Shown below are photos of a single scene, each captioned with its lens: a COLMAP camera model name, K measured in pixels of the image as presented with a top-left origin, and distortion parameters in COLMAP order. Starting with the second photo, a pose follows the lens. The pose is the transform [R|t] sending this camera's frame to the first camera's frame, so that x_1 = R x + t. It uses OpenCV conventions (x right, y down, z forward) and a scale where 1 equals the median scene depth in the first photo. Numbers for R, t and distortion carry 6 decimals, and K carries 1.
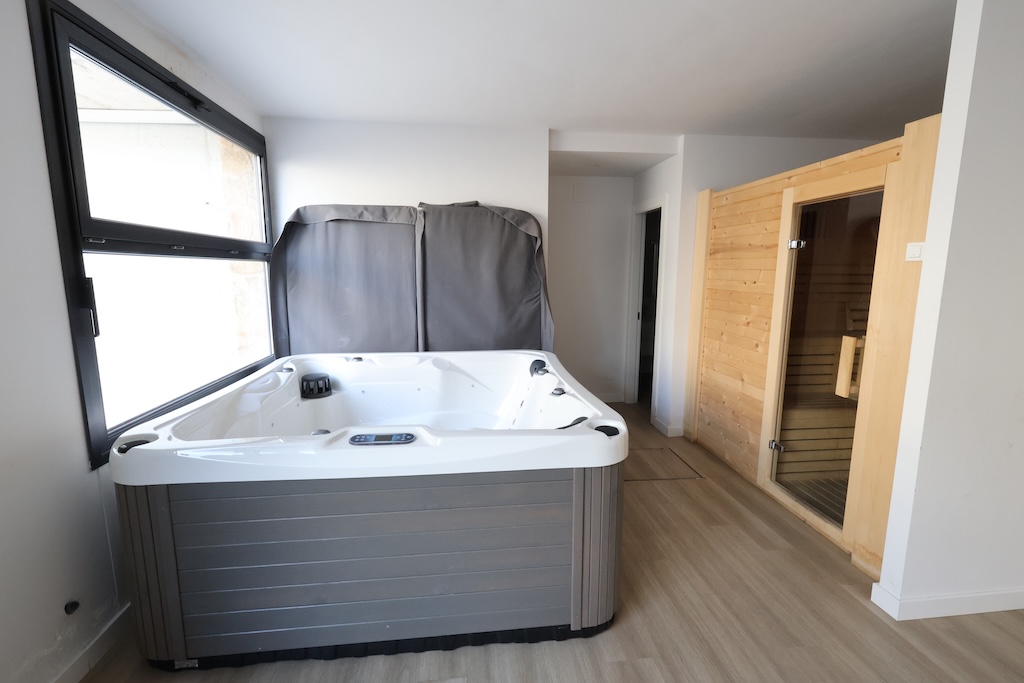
lens RADIAL K [[474.3, 0, 511.7], [0, 474.3, 341.9], [0, 0, 1]] dist [0.000673, 0.001827]
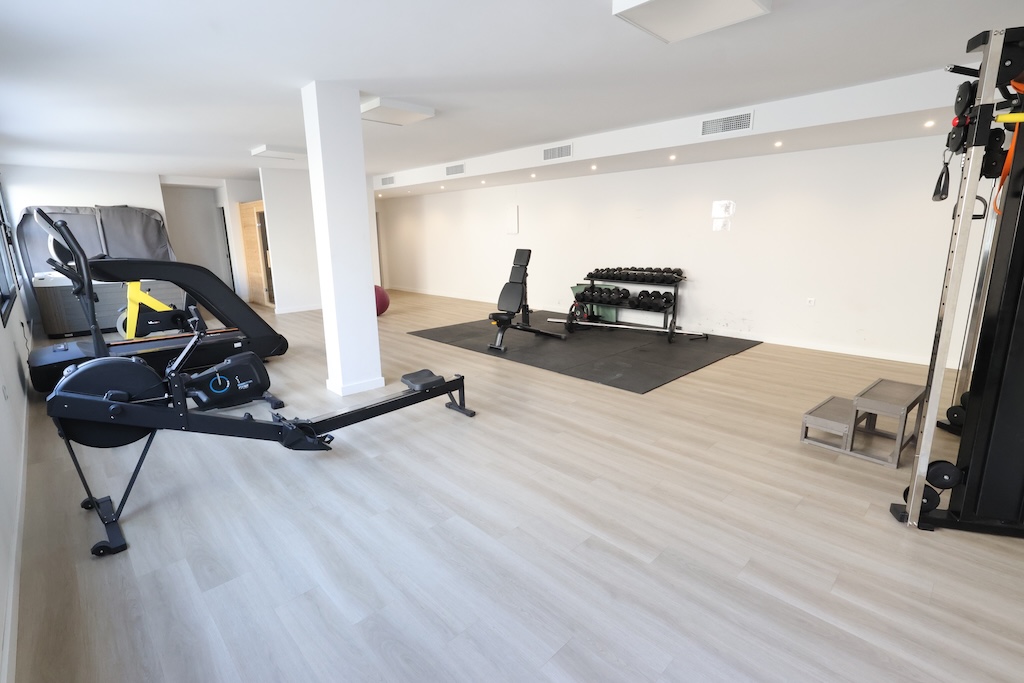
lens RADIAL K [[474.3, 0, 511.8], [0, 474.3, 338.2], [0, 0, 1]] dist [0.000673, 0.001827]
pose [[0.786563, -0.143348, 0.600642, -0.081227], [0.109382, 0.989645, 0.092947, 0.353518], [-0.607745, -0.007410, 0.794097, -2.072923]]
